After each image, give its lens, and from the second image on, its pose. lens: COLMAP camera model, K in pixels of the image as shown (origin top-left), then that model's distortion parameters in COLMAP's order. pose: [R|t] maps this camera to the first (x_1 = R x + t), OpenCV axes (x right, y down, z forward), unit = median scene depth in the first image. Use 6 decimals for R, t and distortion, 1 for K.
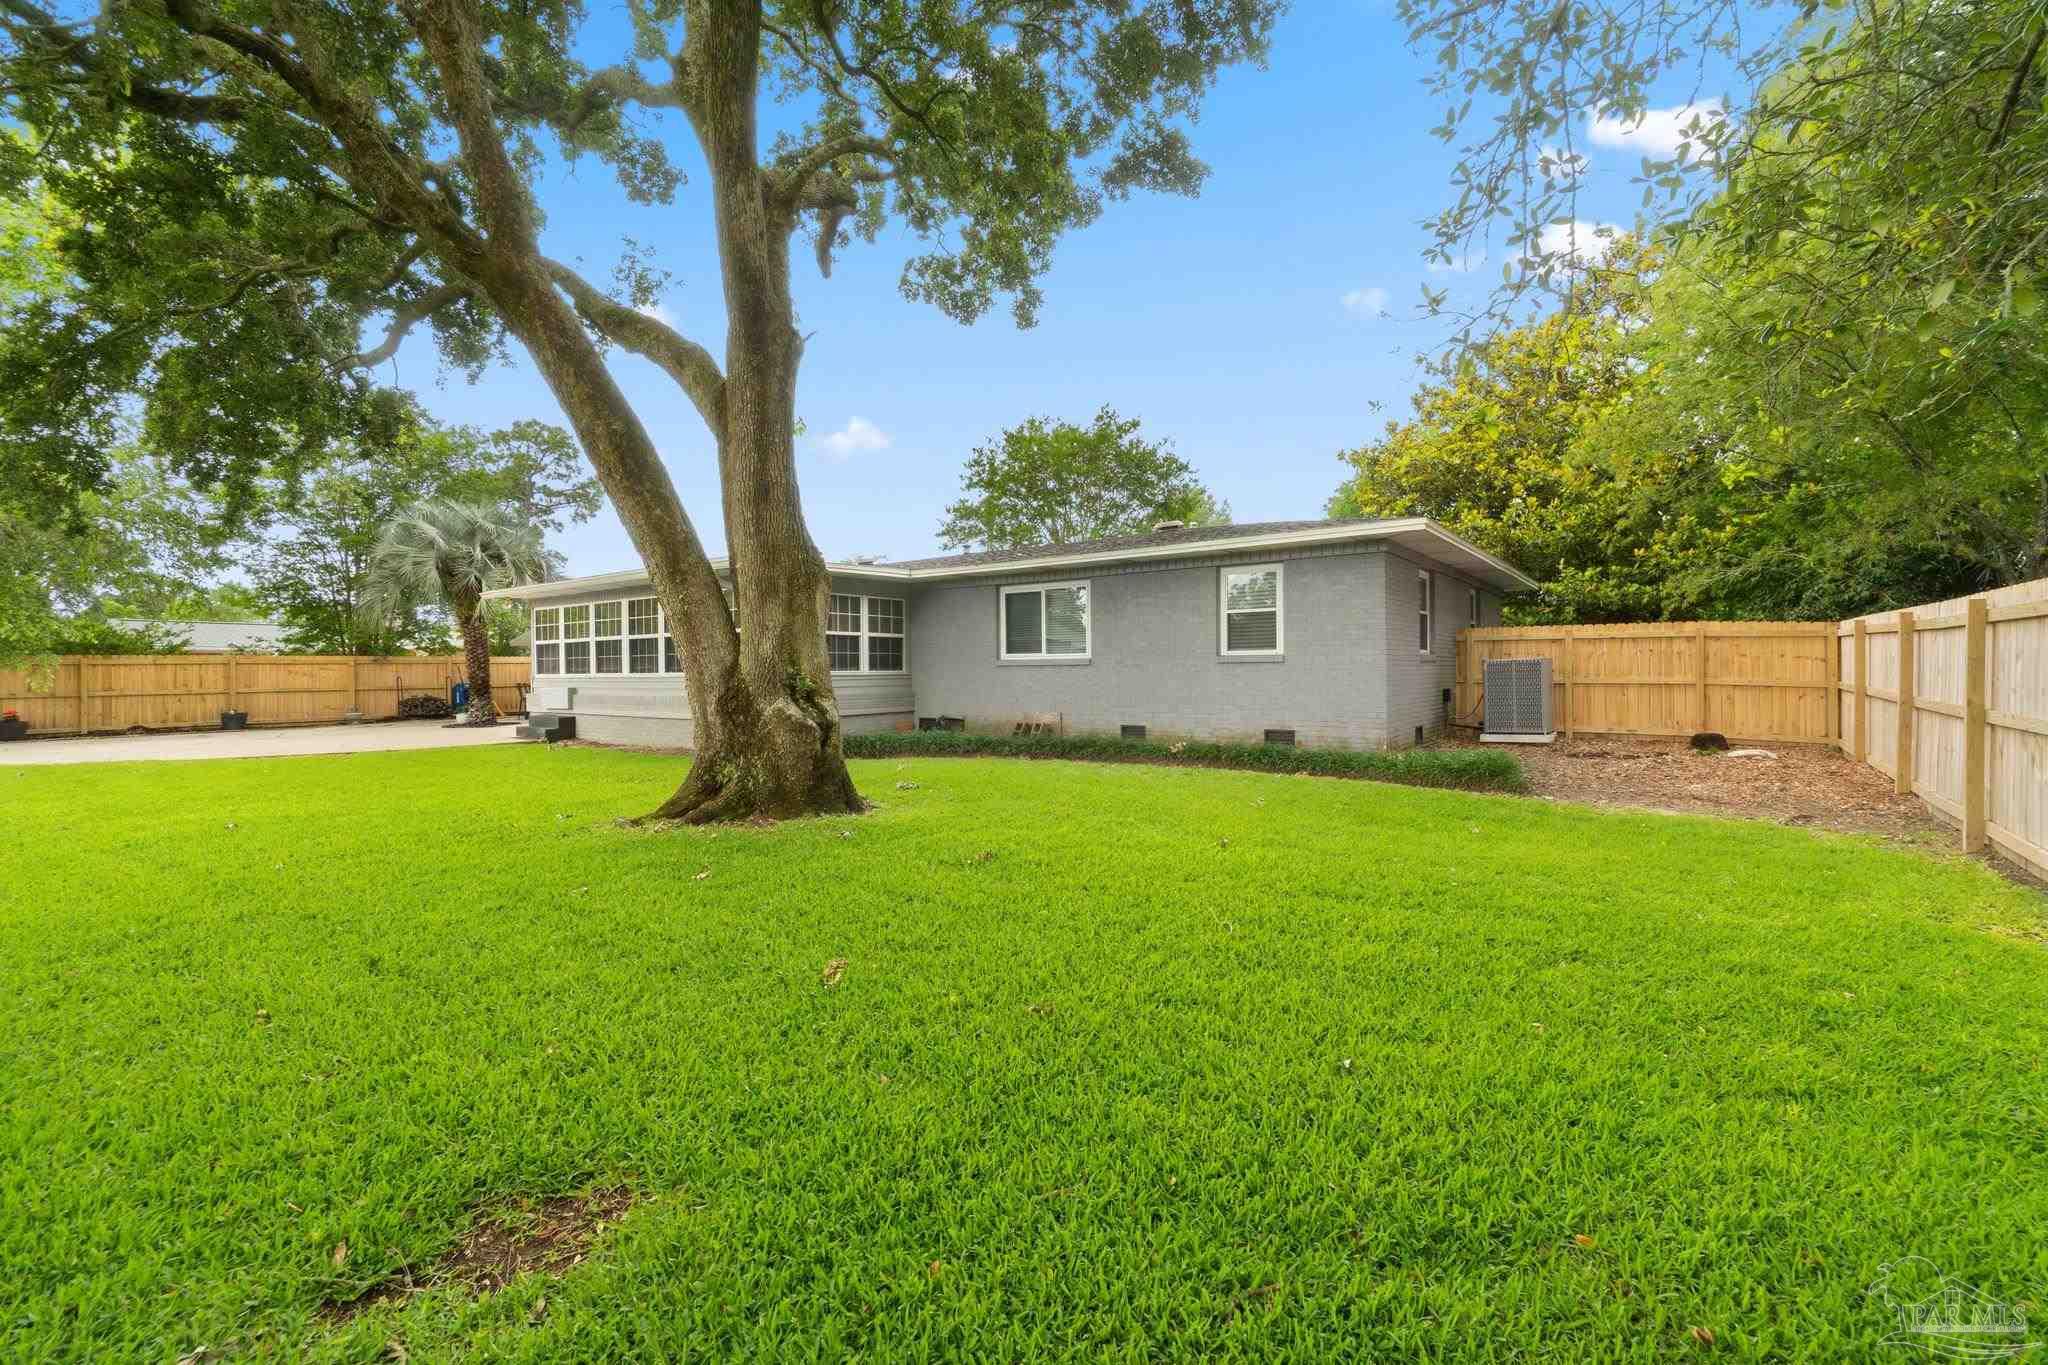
lens RADIAL K [[880.9, 0, 1024.0], [0, 880.9, 682.5], [0, 0, 1]] dist [-0.000677, 0.000018]
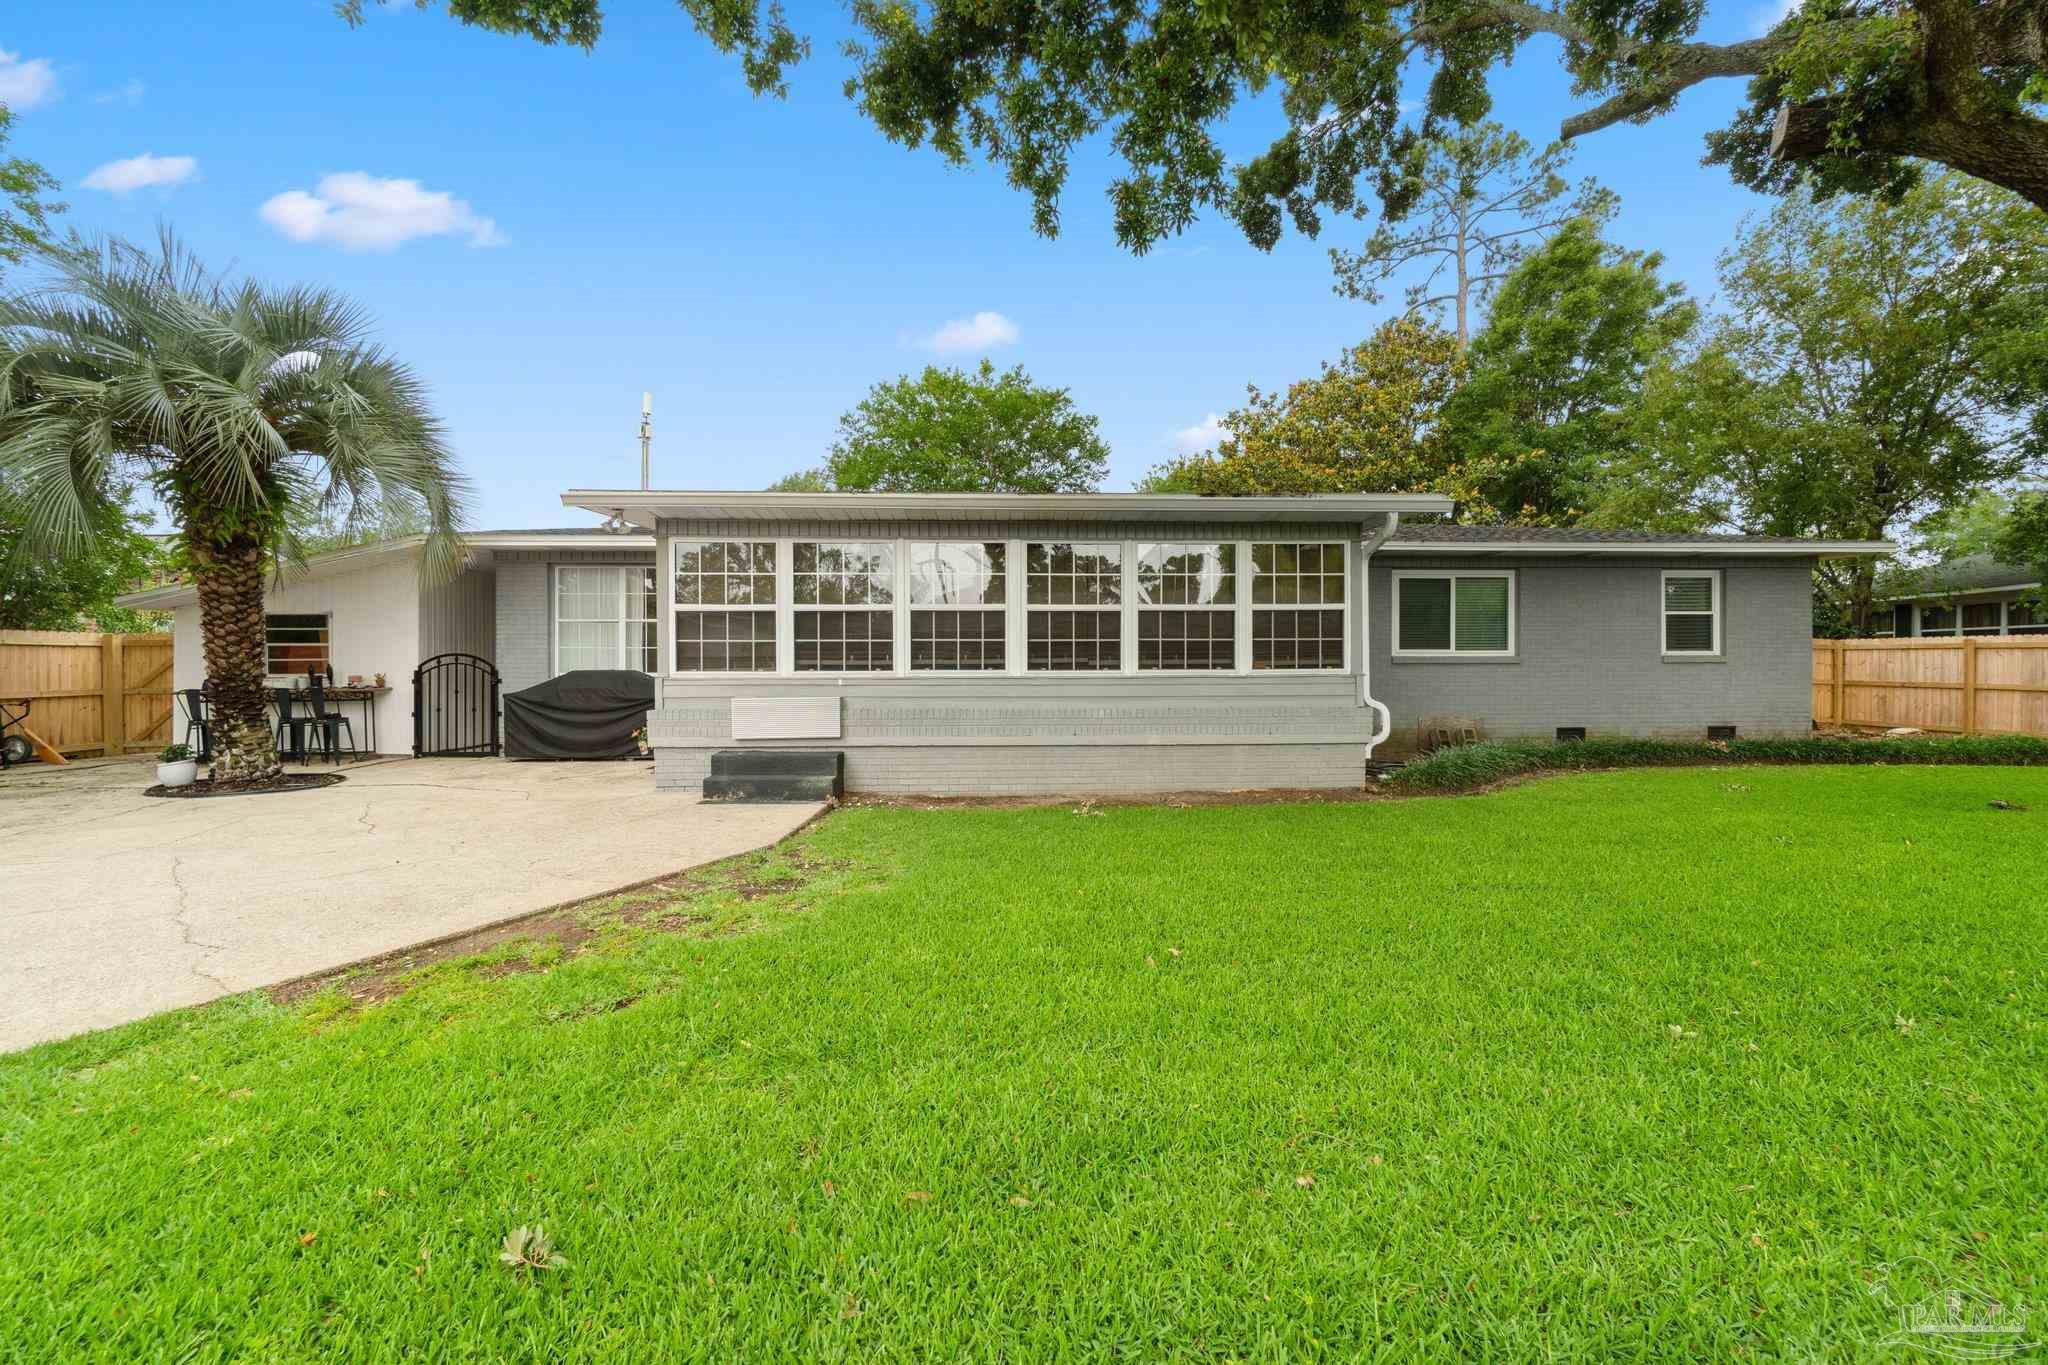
lens RADIAL K [[880.9, 0, 1024.0], [0, 880.9, 682.5], [0, 0, 1]] dist [-0.000677, 0.000018]
pose [[0.775840, -0.005645, 0.630905, -0.885717], [0.002898, 0.999981, 0.005383, -0.006108], [-0.630923, -0.002348, 0.775842, 0.601079]]
